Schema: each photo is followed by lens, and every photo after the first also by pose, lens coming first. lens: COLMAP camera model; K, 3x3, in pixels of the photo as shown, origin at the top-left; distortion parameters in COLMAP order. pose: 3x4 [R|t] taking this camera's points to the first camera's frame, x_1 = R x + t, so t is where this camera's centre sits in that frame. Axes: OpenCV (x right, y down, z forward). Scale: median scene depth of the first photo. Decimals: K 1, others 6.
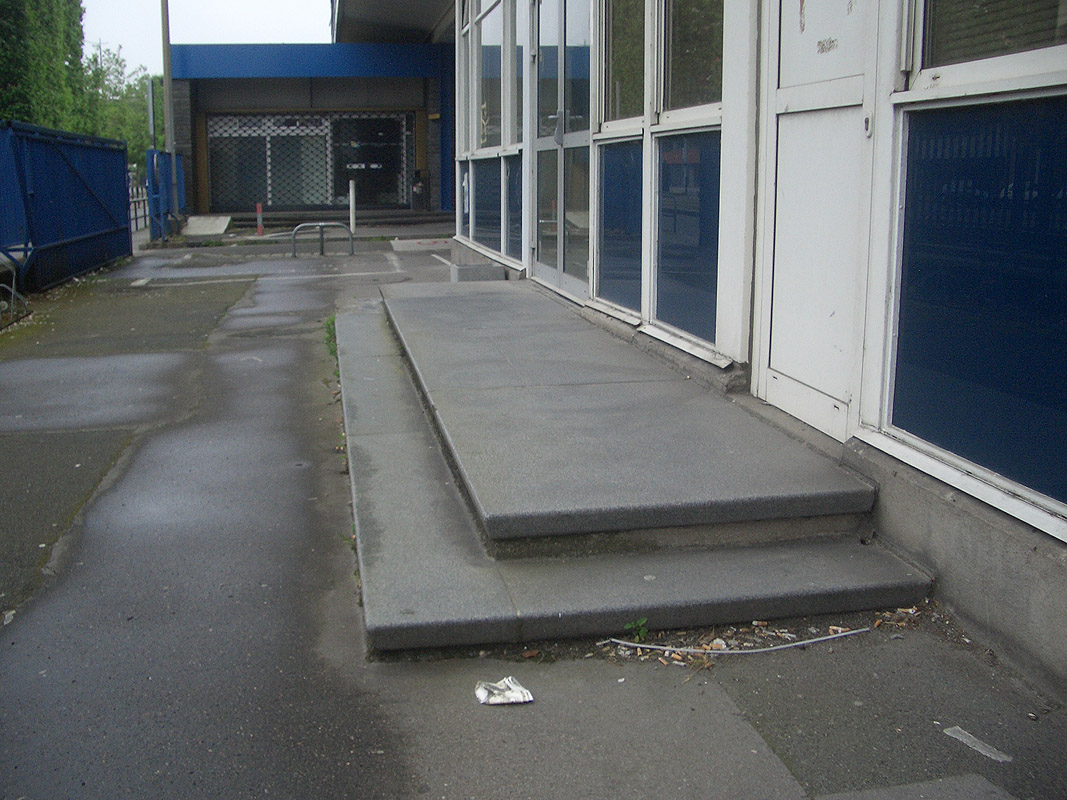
lens RADIAL K [[1108.1, 0, 533.5], [0, 1108.1, 400.0], [0, 0, 1]] dist [-0.291132, 0.330387]
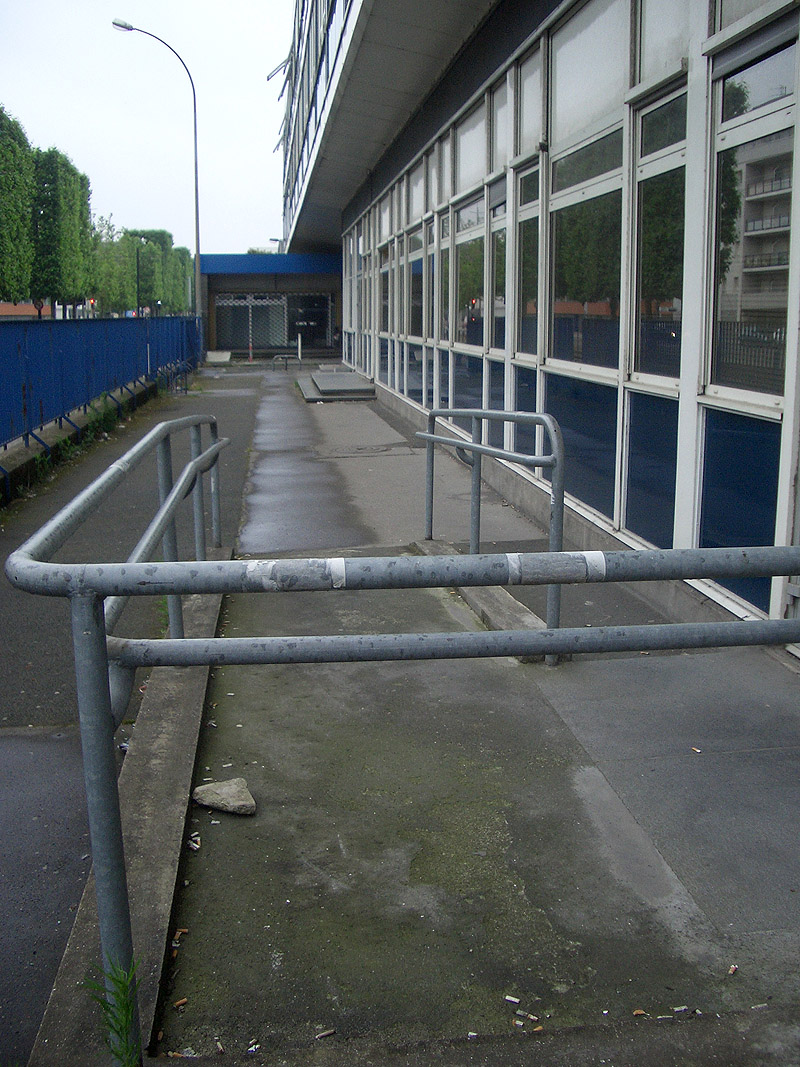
lens RADIAL K [[1106.9, 0, 400.0], [0, 1106.9, 533.5], [0, 0, 1]] dist [-0.170729, 0.024136]
pose [[0.997667, 0.014899, -0.066624, 0.116191], [-0.015278, 0.999870, -0.005191, 0.126768], [0.066538, 0.006197, 0.997765, -0.741488]]
